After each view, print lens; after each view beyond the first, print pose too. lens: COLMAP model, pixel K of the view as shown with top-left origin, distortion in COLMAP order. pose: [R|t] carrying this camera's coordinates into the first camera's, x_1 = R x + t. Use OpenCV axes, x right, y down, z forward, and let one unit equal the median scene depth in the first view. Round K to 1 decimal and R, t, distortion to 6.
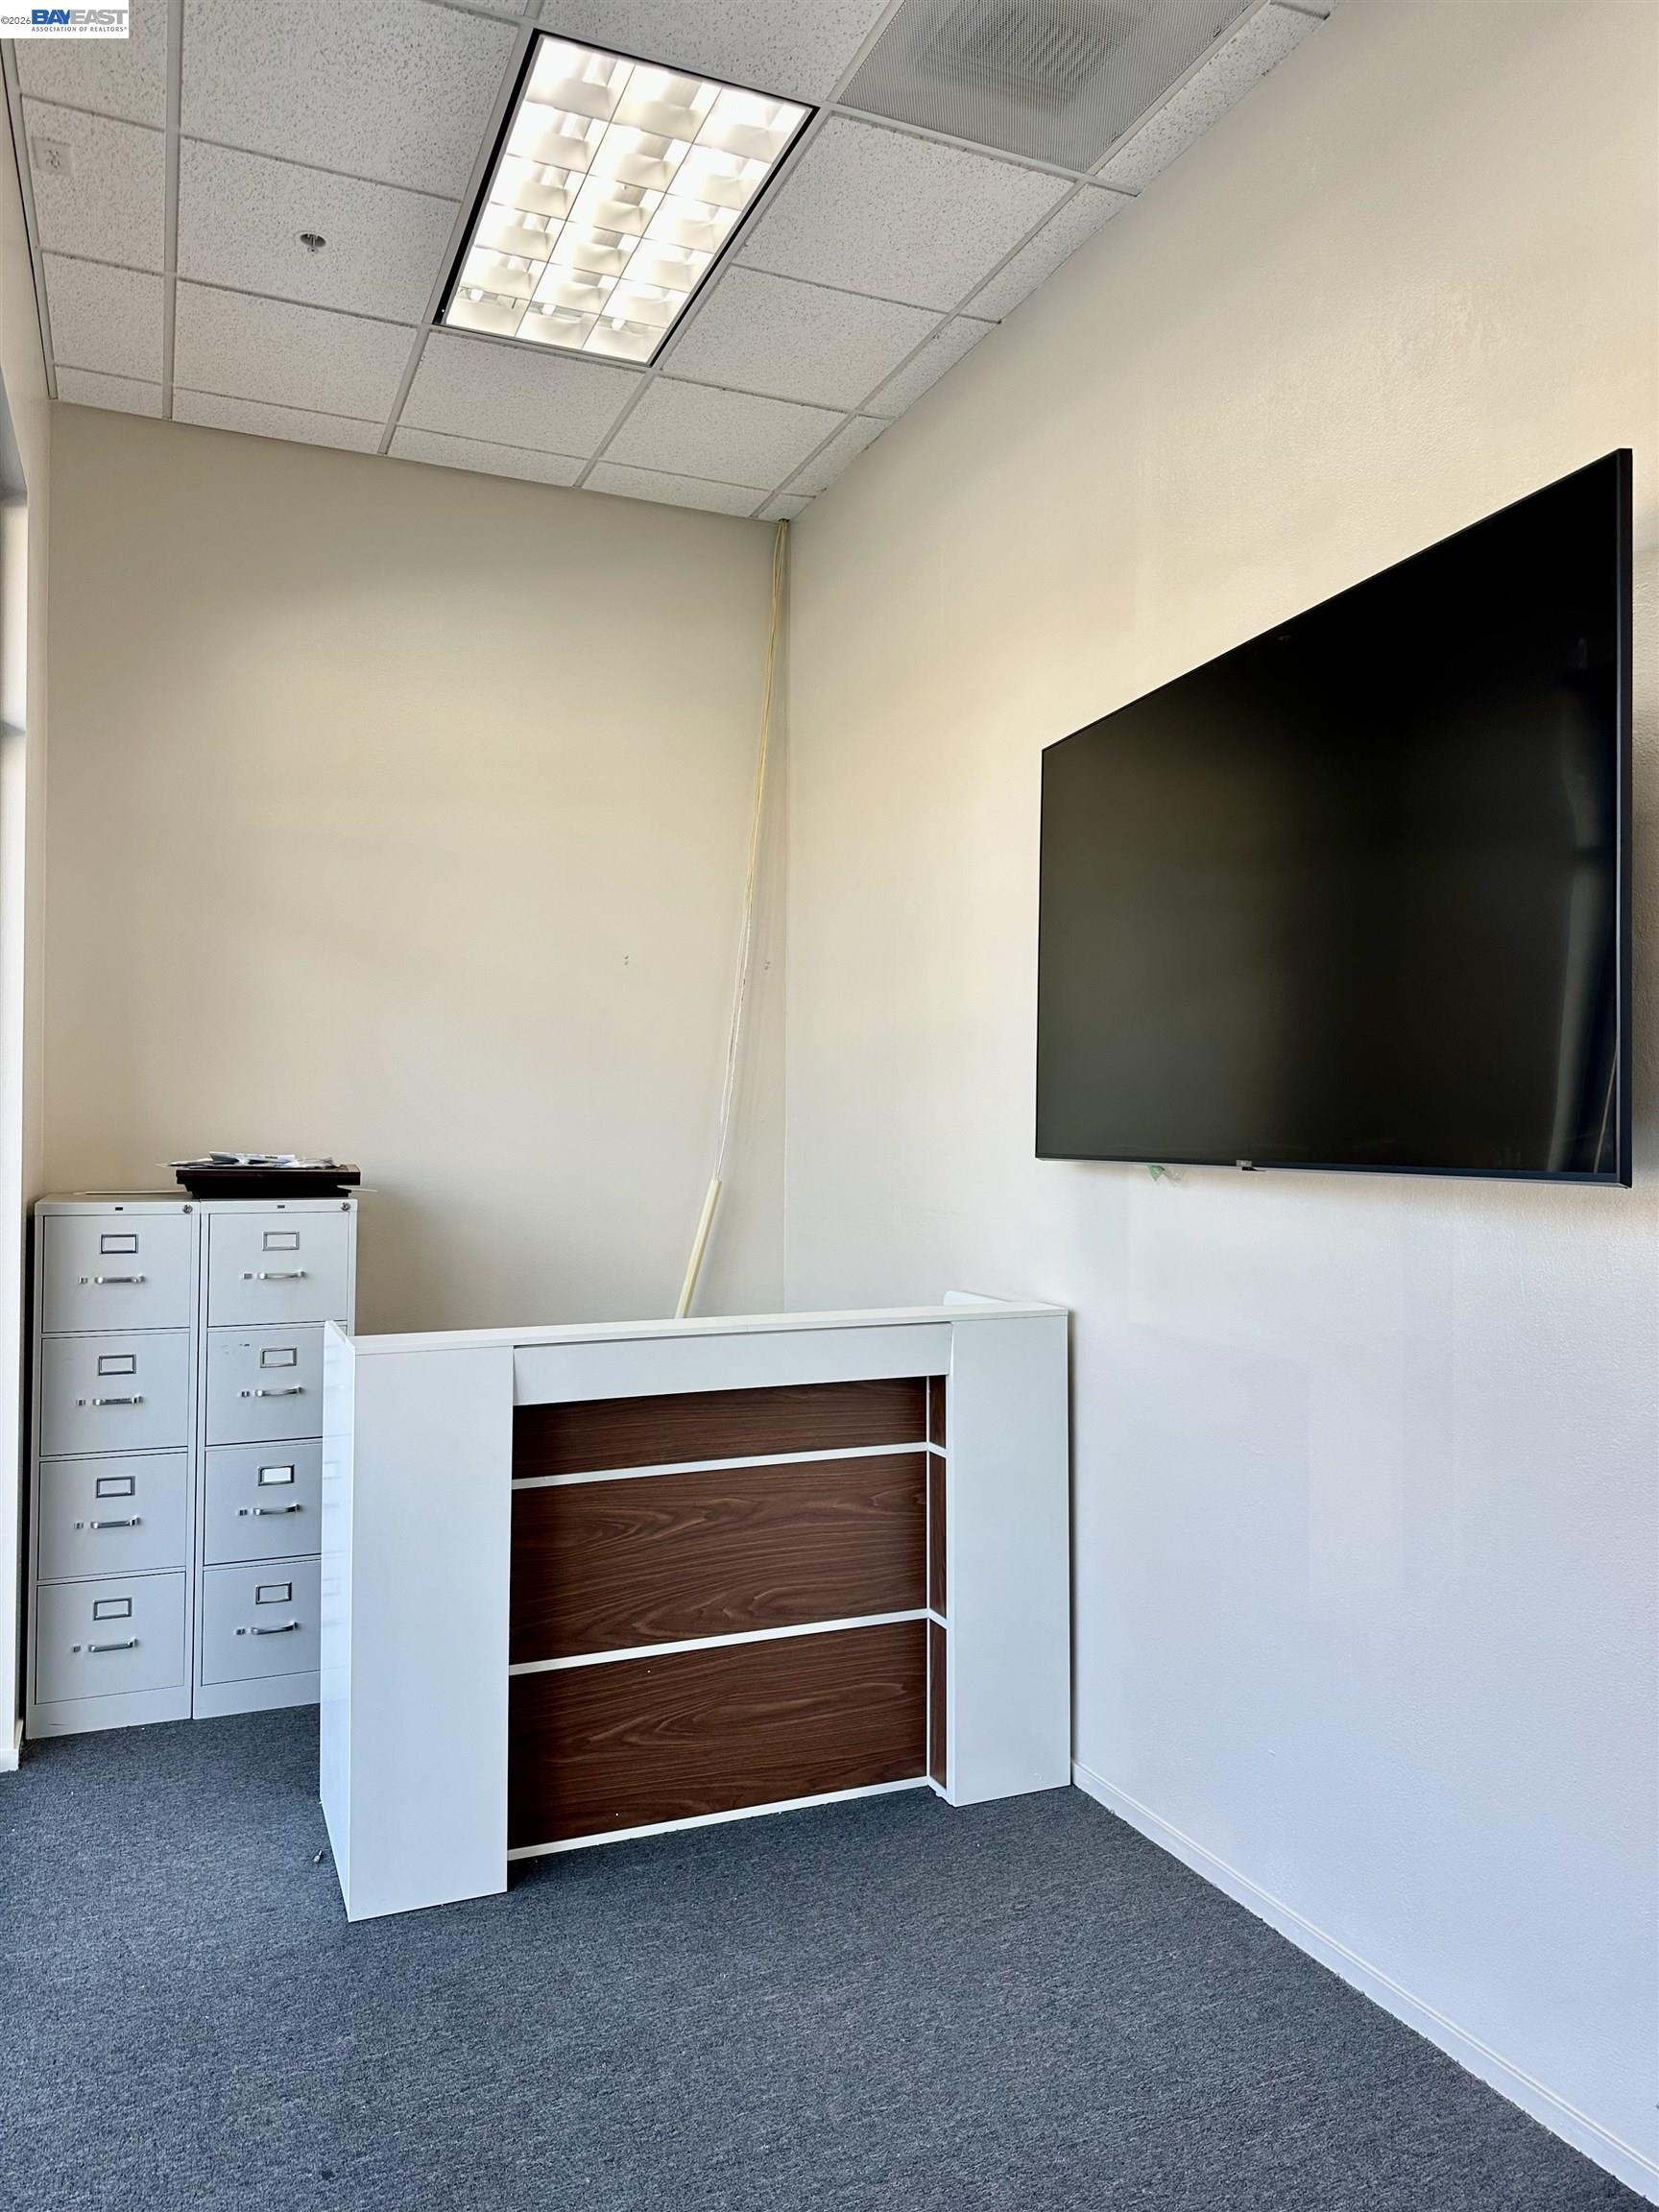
lens RADIAL K [[1574.6, 0, 835.9], [0, 1574.6, 1099.1], [0, 0, 1]] dist [0.033387, -0.035264]
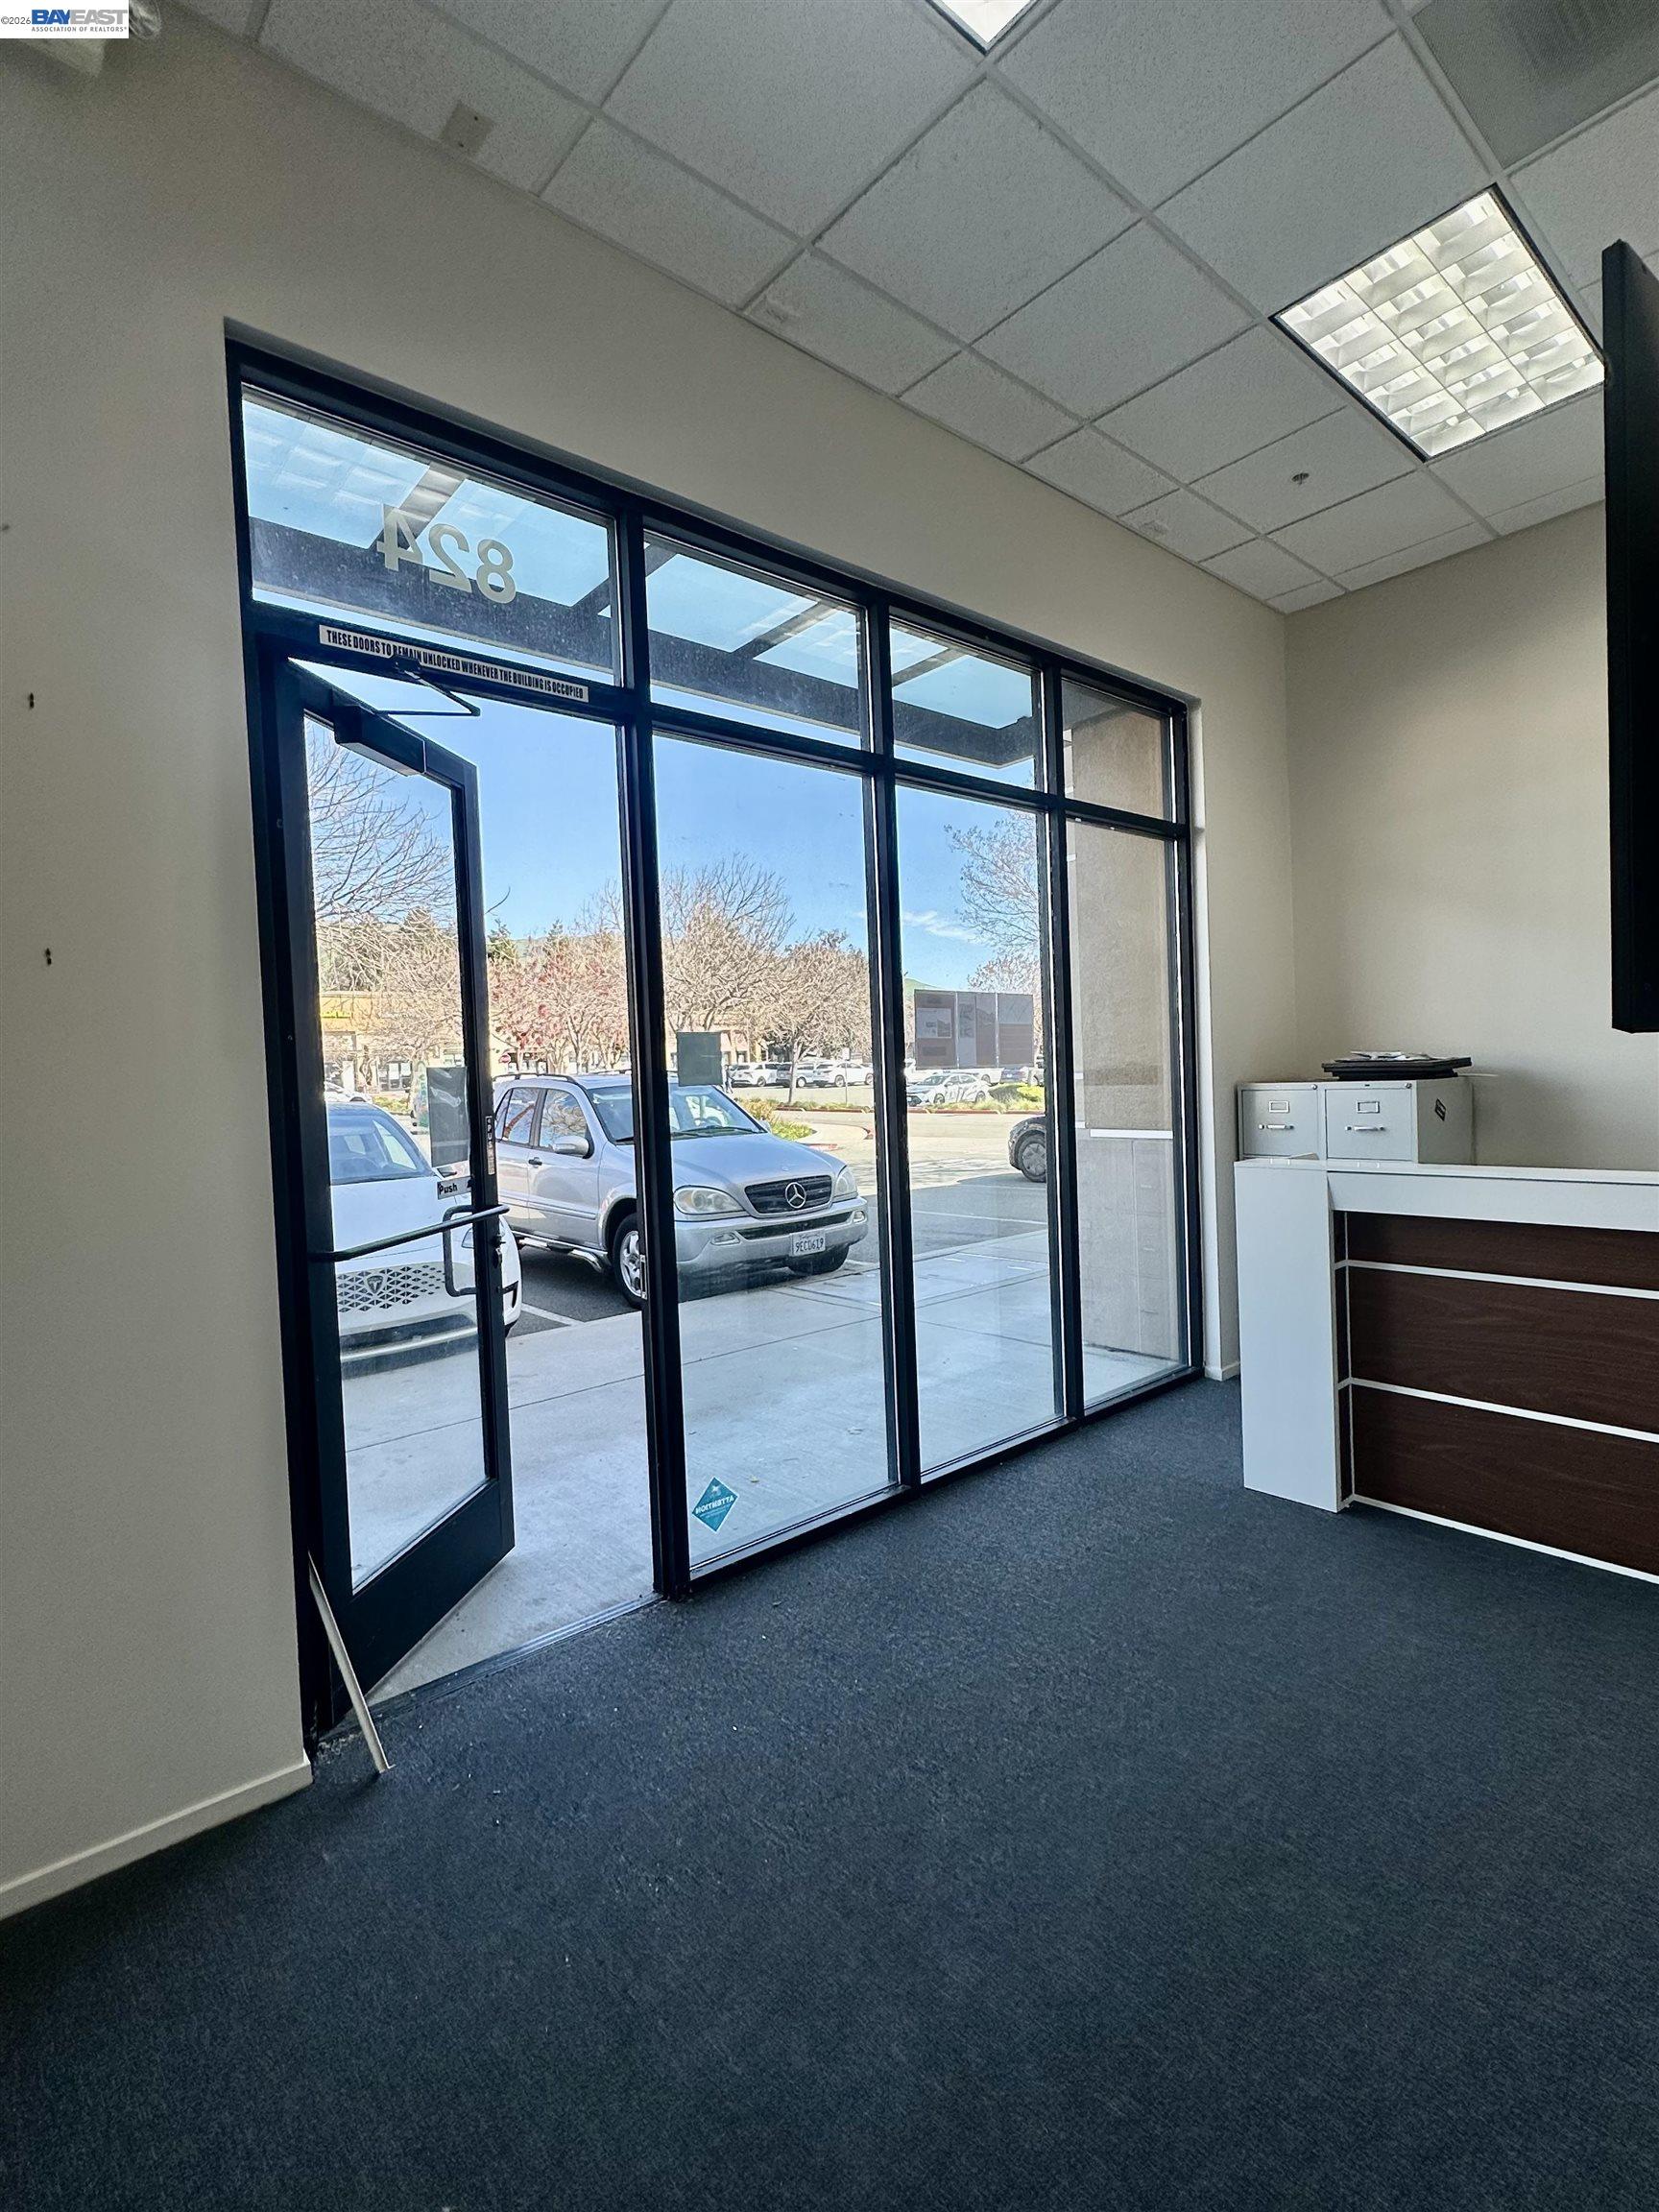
lens RADIAL K [[1039.3, 0, 829.5], [0, 1039.3, 1106.0], [0, 0, 1]] dist [-0.000323, -0.000056]
pose [[0.303519, 0.014430, -0.952716, 0.624922], [0.067699, 0.997032, 0.036669, 0.018160], [0.950417, -0.075628, 0.301641, 0.228554]]
